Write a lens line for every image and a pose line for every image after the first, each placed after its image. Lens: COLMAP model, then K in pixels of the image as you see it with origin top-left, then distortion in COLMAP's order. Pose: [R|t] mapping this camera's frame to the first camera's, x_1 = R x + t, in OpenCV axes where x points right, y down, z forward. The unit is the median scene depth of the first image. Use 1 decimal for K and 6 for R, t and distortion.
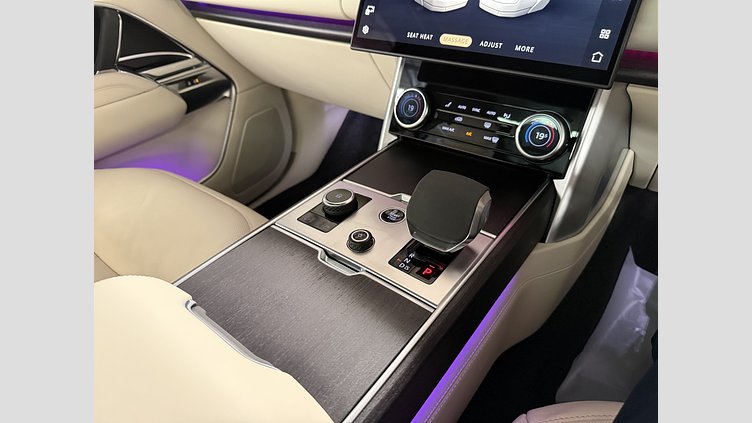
lens RADIAL K [[403.3, 0, 376.0], [0, 403.3, 211.5], [0, 0, 1]] dist [0.004279, 0.000247]
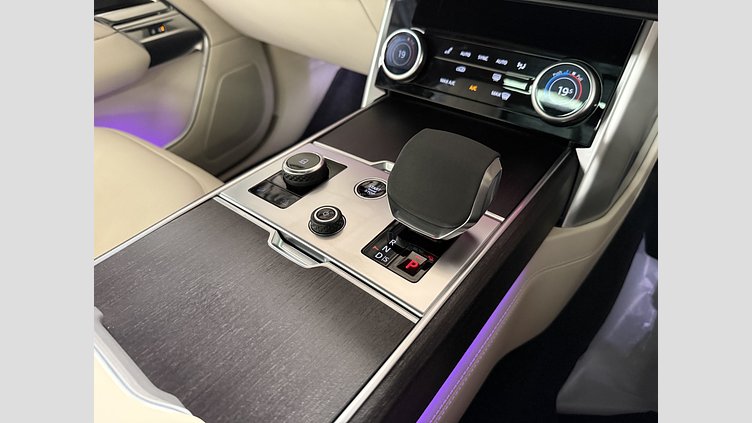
lens RADIAL K [[409.4, 0, 376.0], [0, 409.4, 211.5], [0, 0, 1]] dist [-0.029325, 0.000407]
pose [[0.999629, 0.024453, 0.011955, 0.038318], [-0.025196, 0.997467, 0.066512, 0.001544], [-0.010298, -0.066788, 0.997714, 0.198304]]
